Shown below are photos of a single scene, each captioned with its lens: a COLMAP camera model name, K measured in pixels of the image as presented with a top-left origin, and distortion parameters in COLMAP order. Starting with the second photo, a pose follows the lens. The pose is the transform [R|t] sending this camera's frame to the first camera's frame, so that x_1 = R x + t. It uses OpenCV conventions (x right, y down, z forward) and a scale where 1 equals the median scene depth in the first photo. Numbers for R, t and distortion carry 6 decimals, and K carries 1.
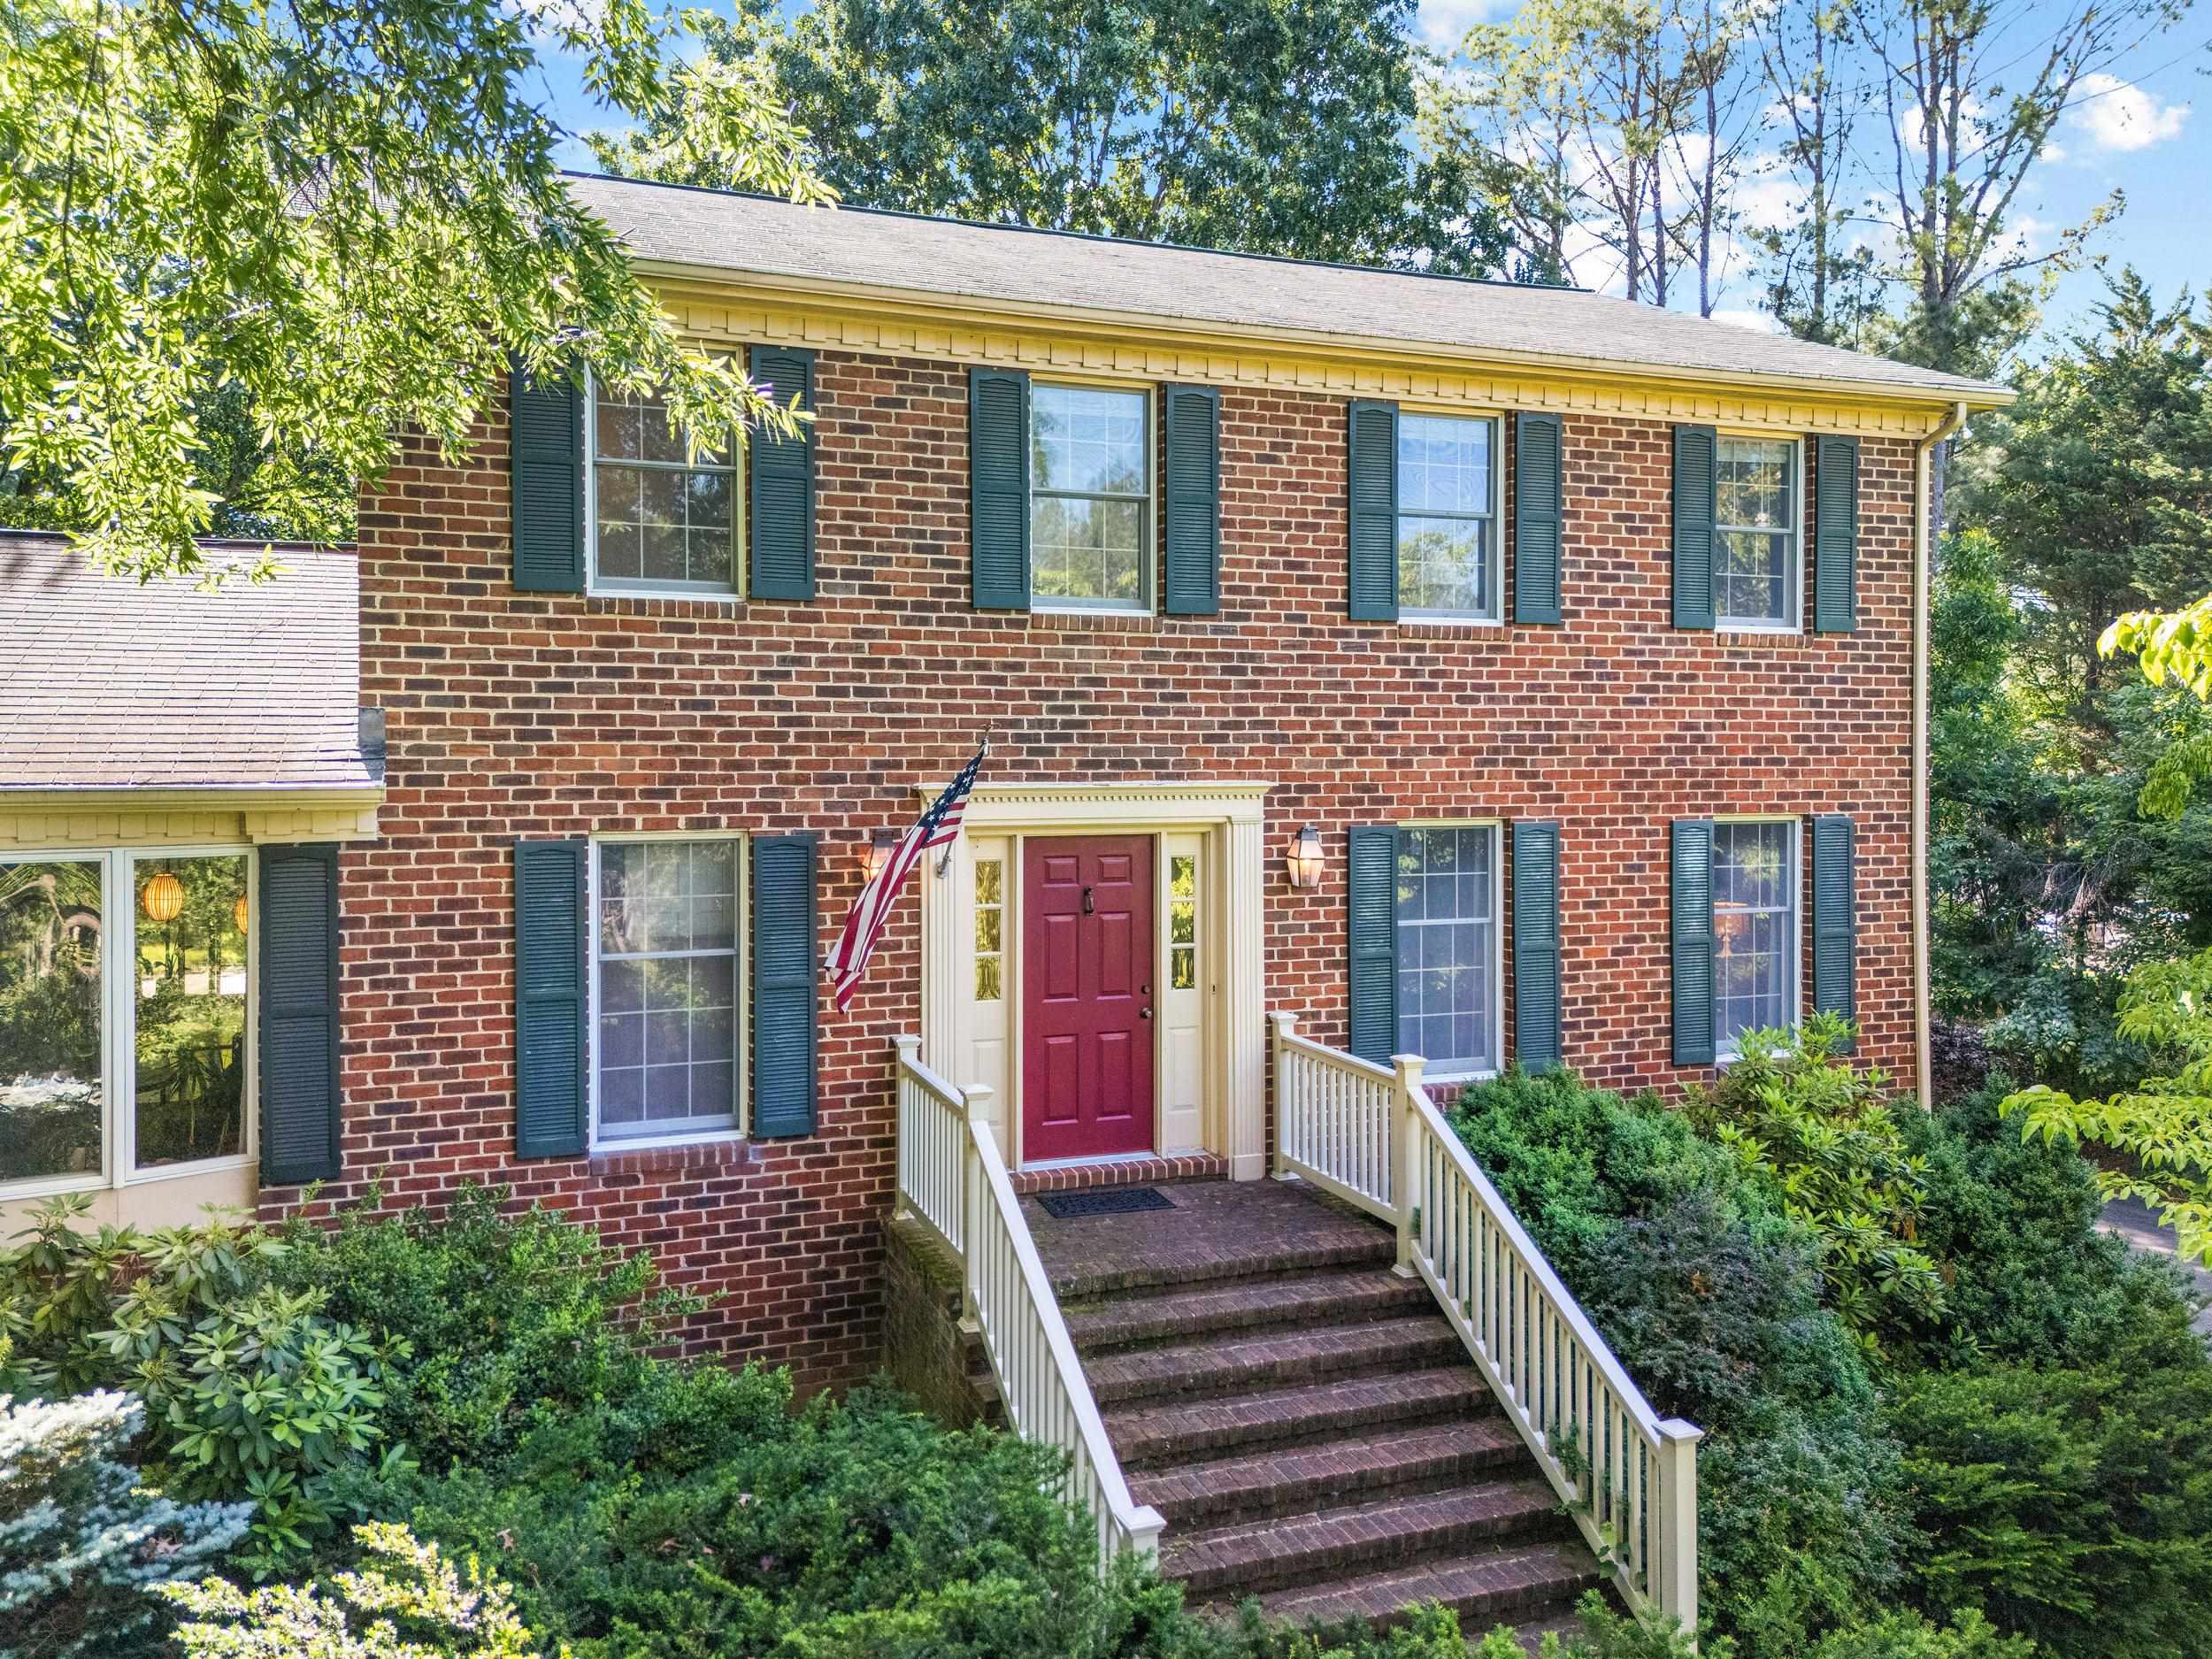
lens RADIAL K [[1683.0, 0, 1107.3], [0, 1683.0, 769.5], [0, 0, 1]] dist [0.037755, -0.025951]
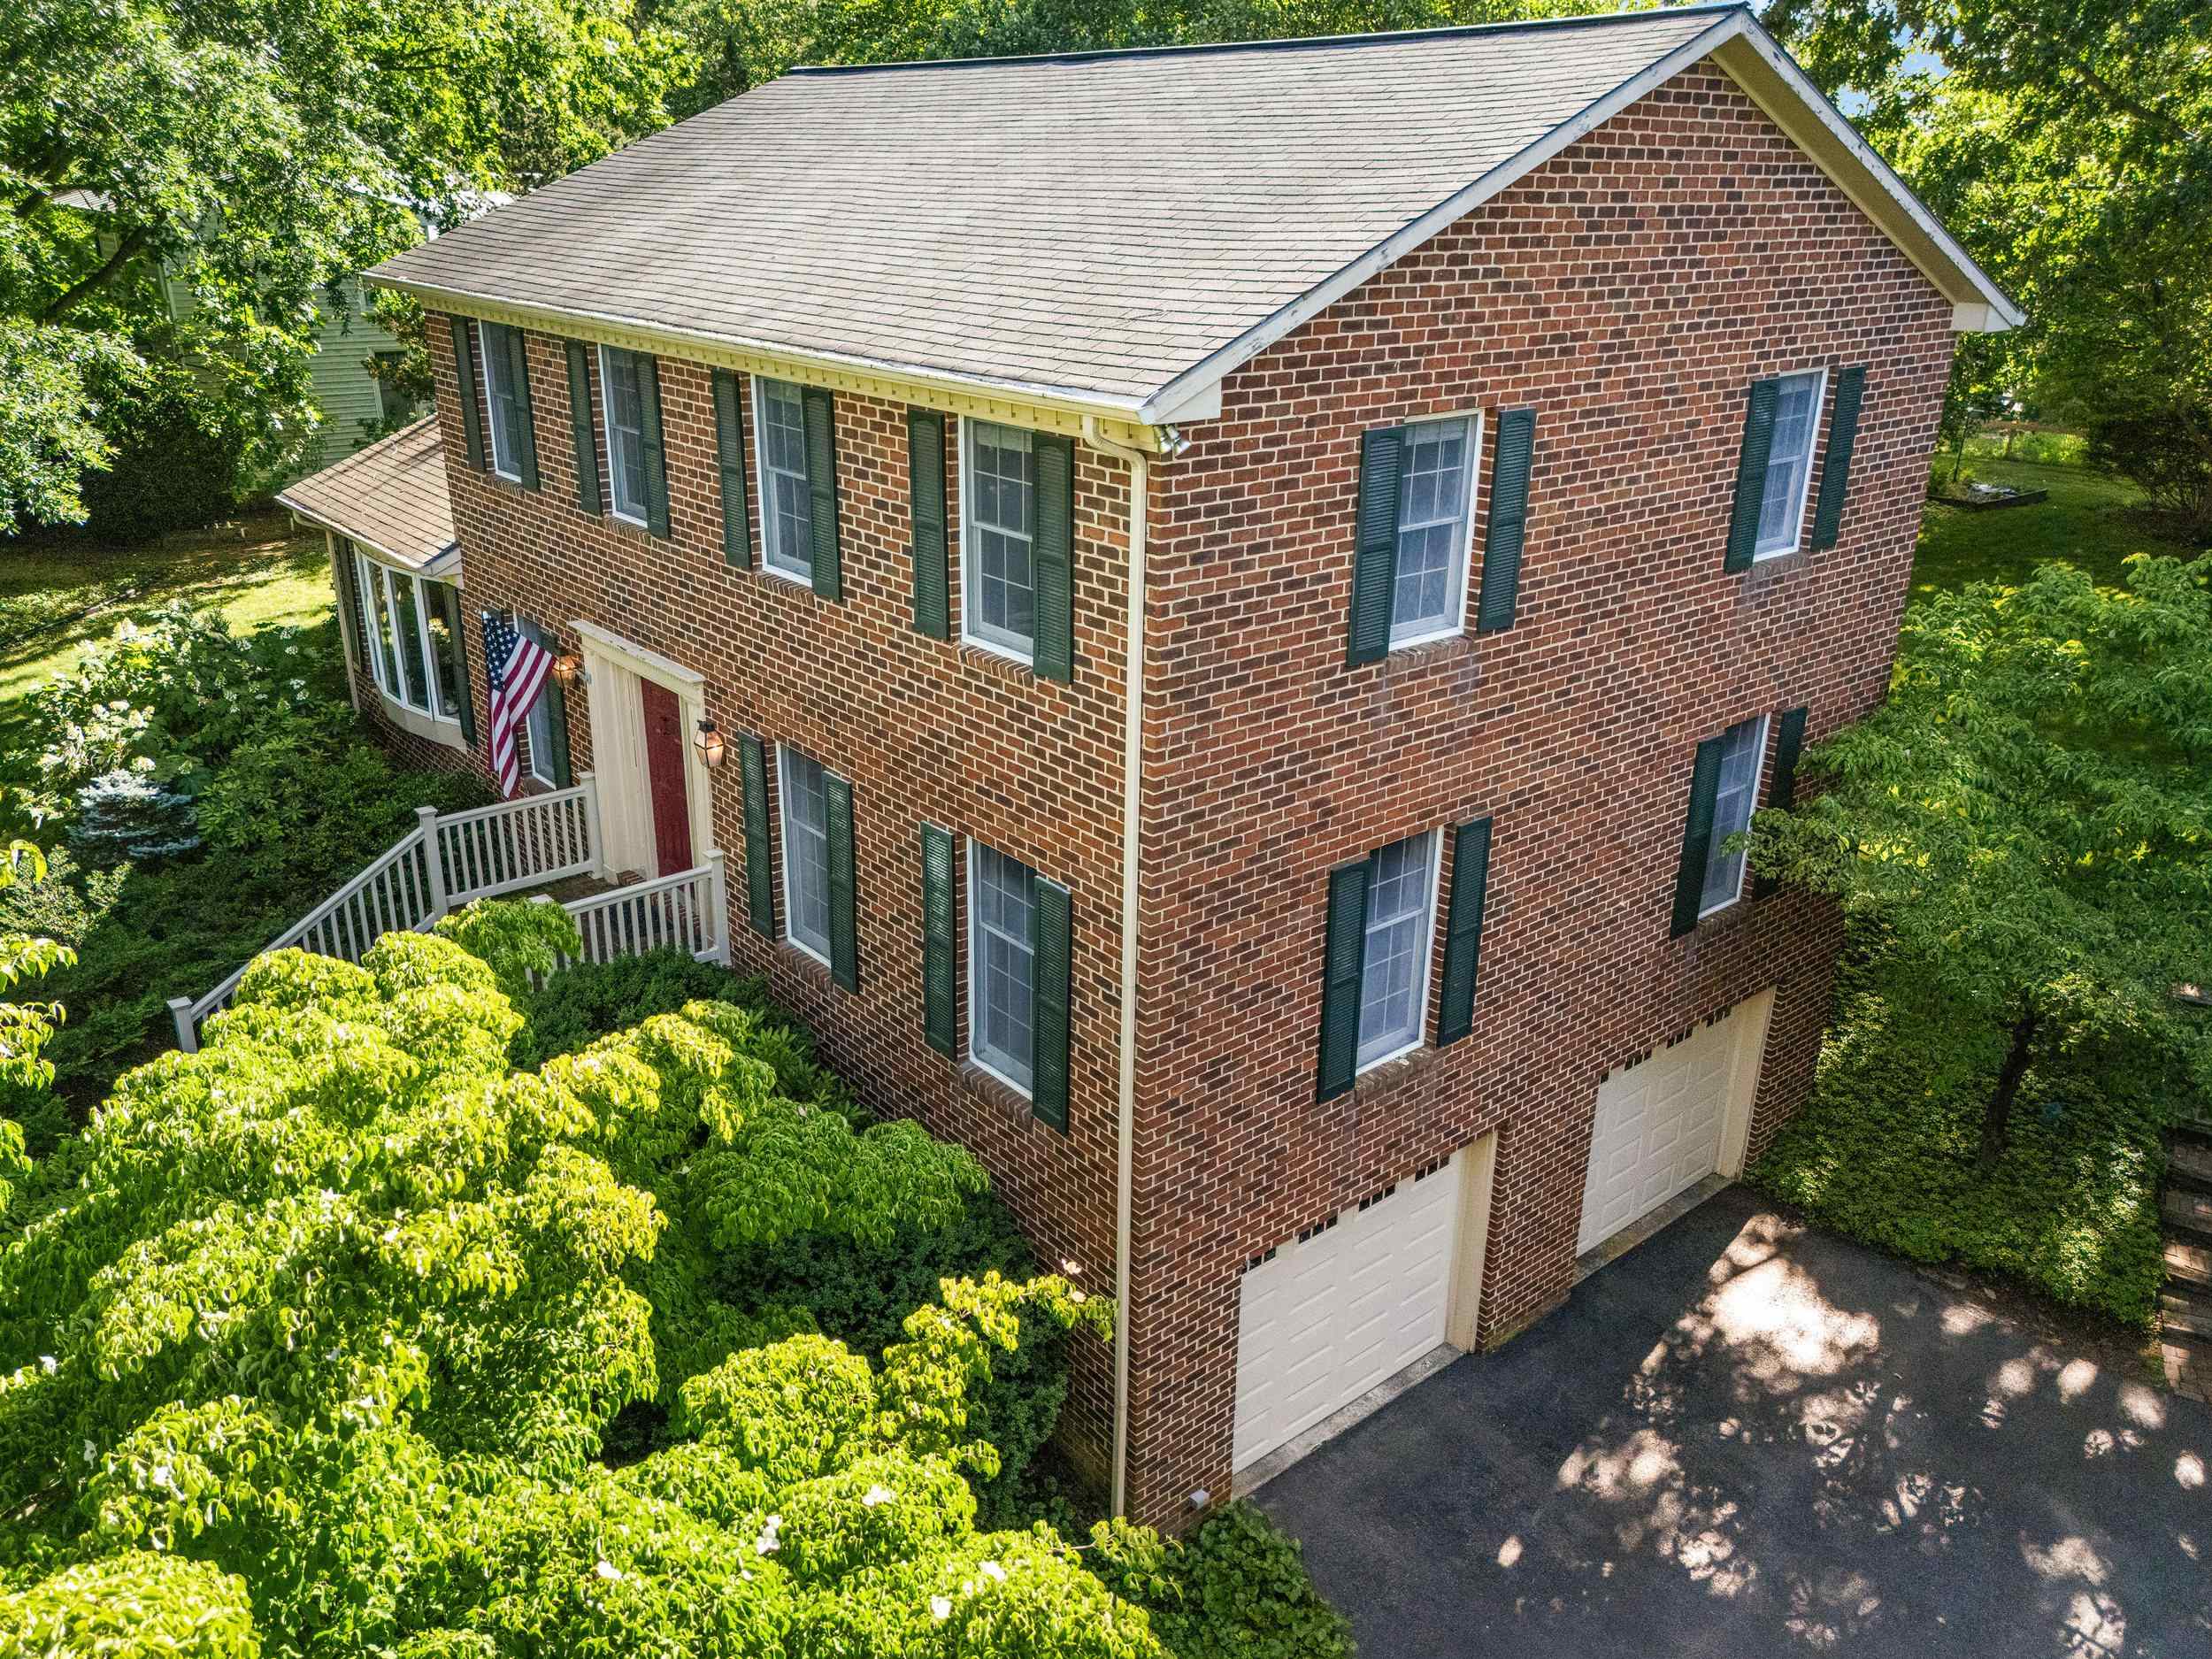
lens RADIAL K [[1683.0, 0, 1123.9], [0, 1683.0, 837.1], [0, 0, 1]] dist [0.037755, -0.025951]
pose [[0.336544, 0.354791, -0.872274, 1.387065], [-0.020658, 0.928866, 0.369840, -0.366500], [0.941441, -0.106448, 0.319933, 0.898885]]
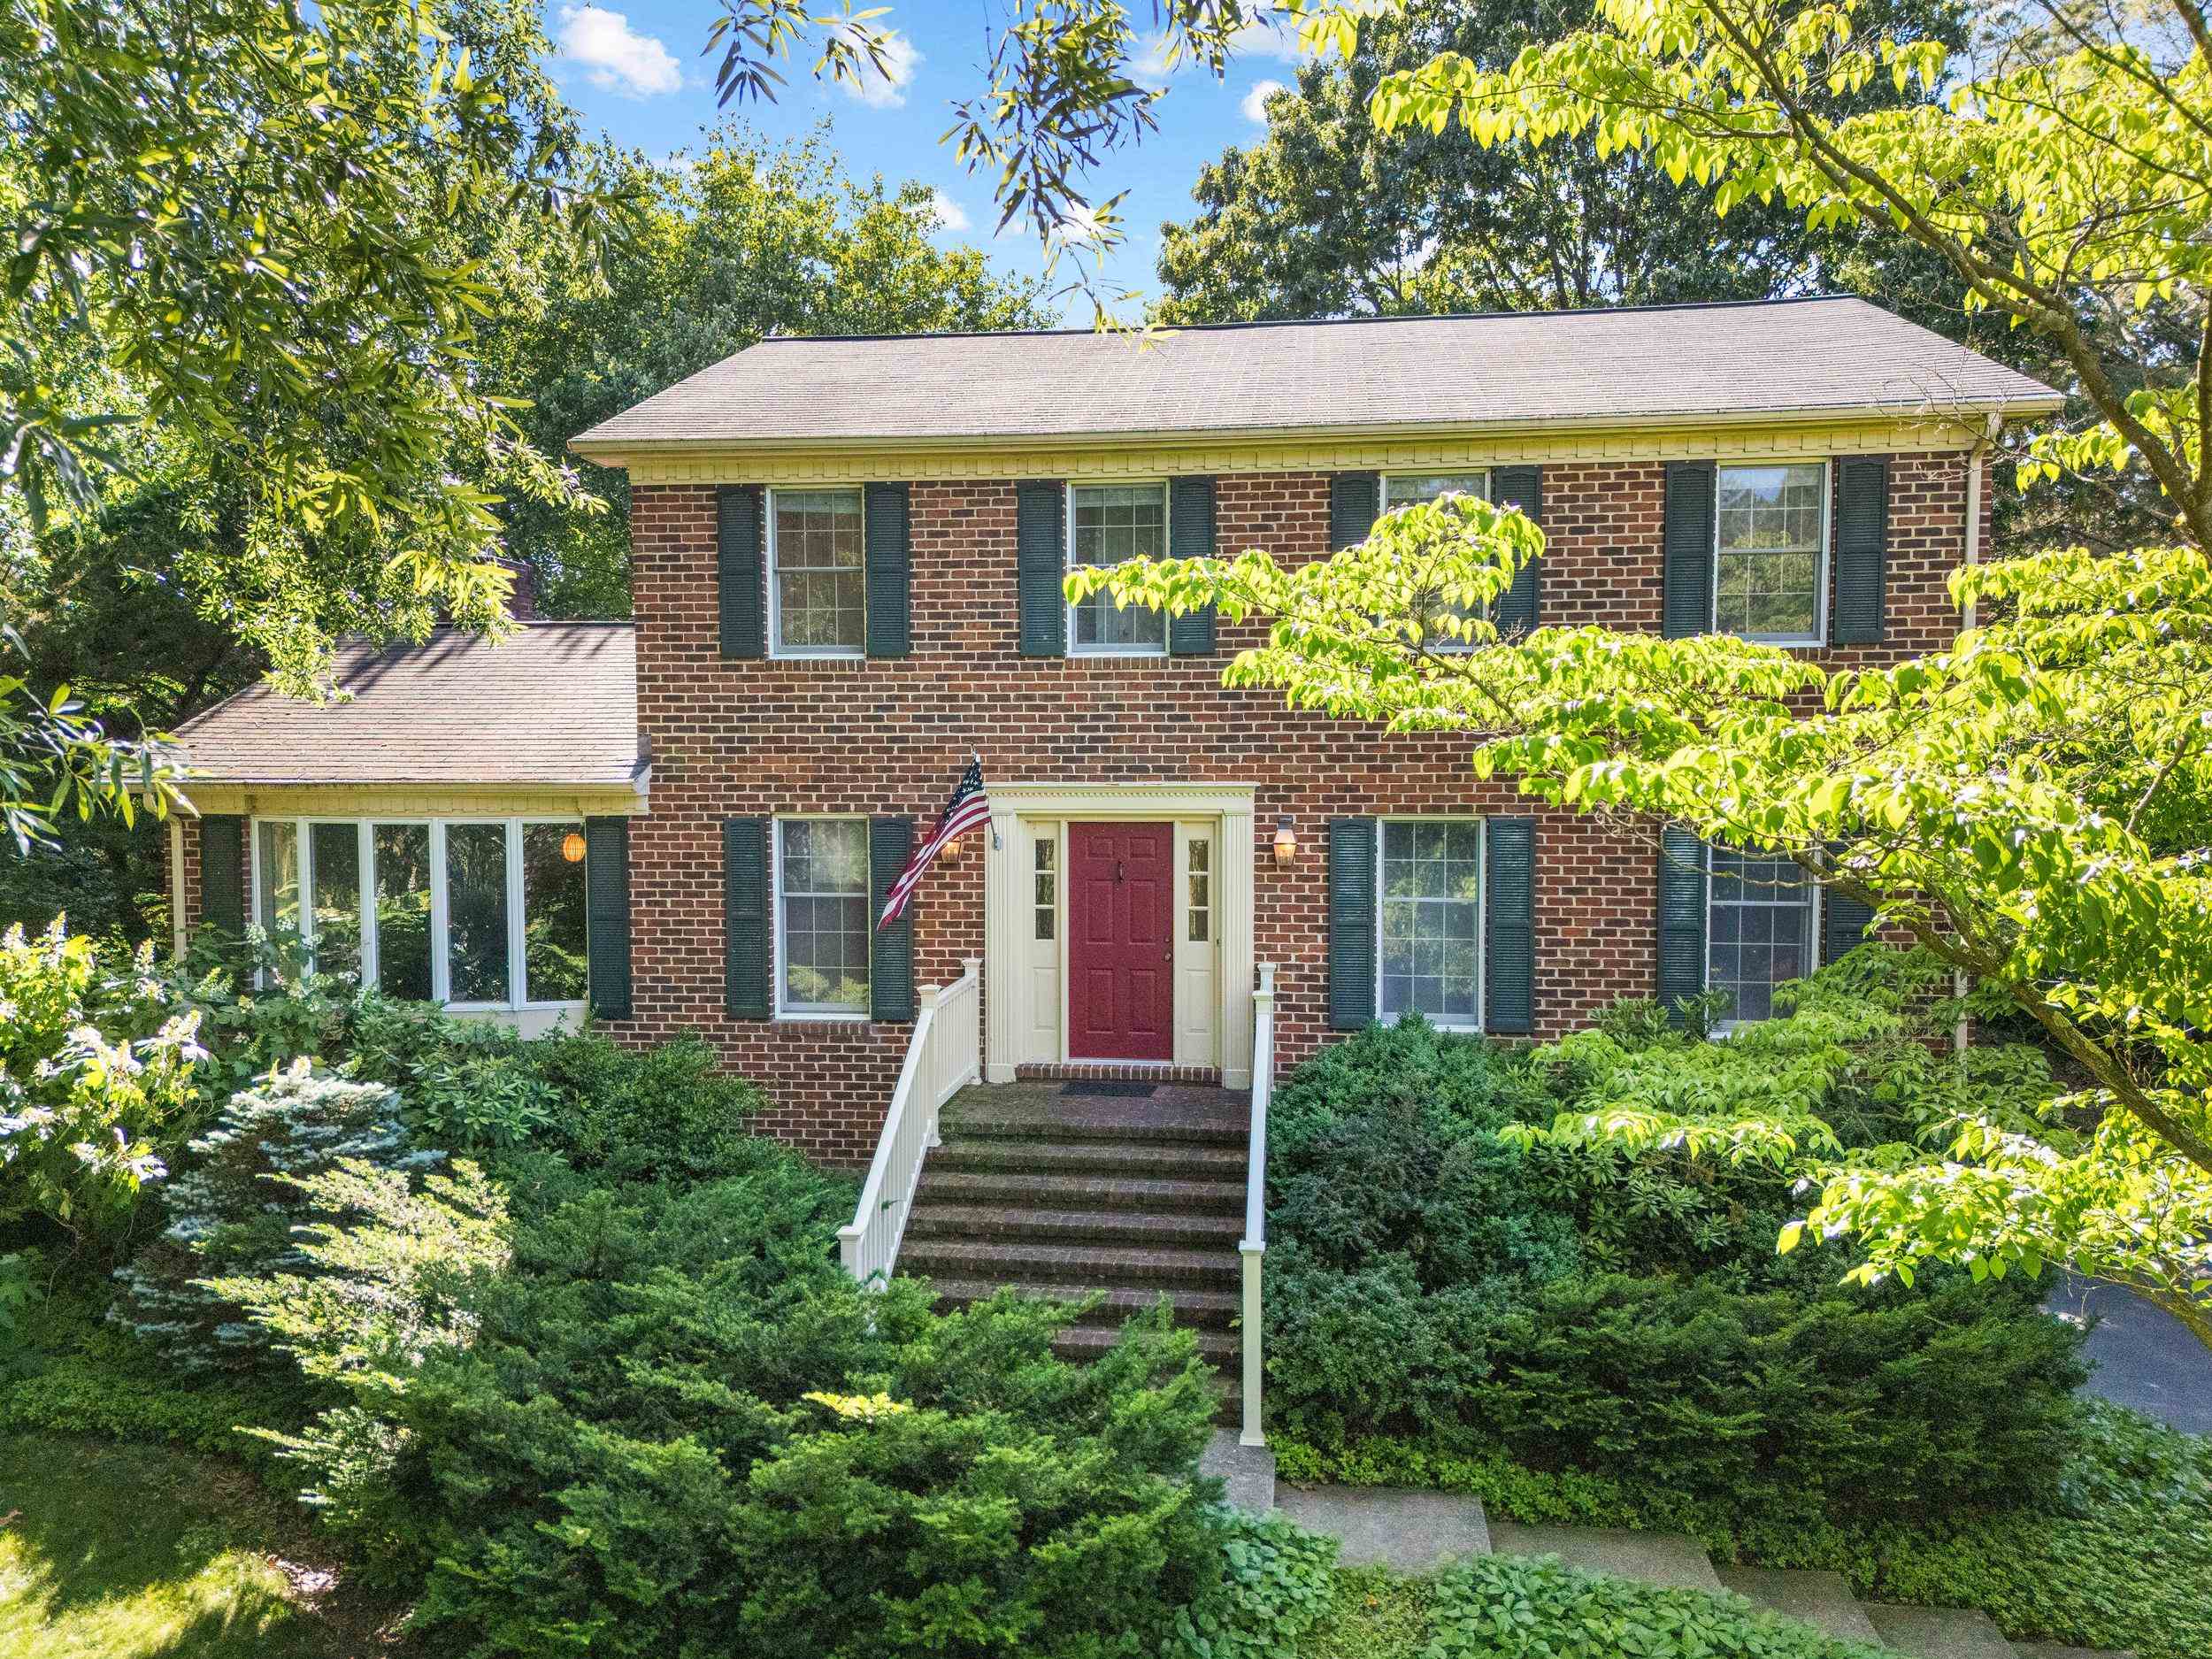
lens RADIAL K [[1683.0, 0, 1096.3], [0, 1683.0, 843.2], [0, 0, 1]] dist [0.037755, -0.025951]
pose [[0.877656, 0.023010, -0.478738, 0.613643], [-0.001786, 0.998997, 0.044743, -0.003897], [0.479287, -0.038414, 0.876817, -0.185325]]
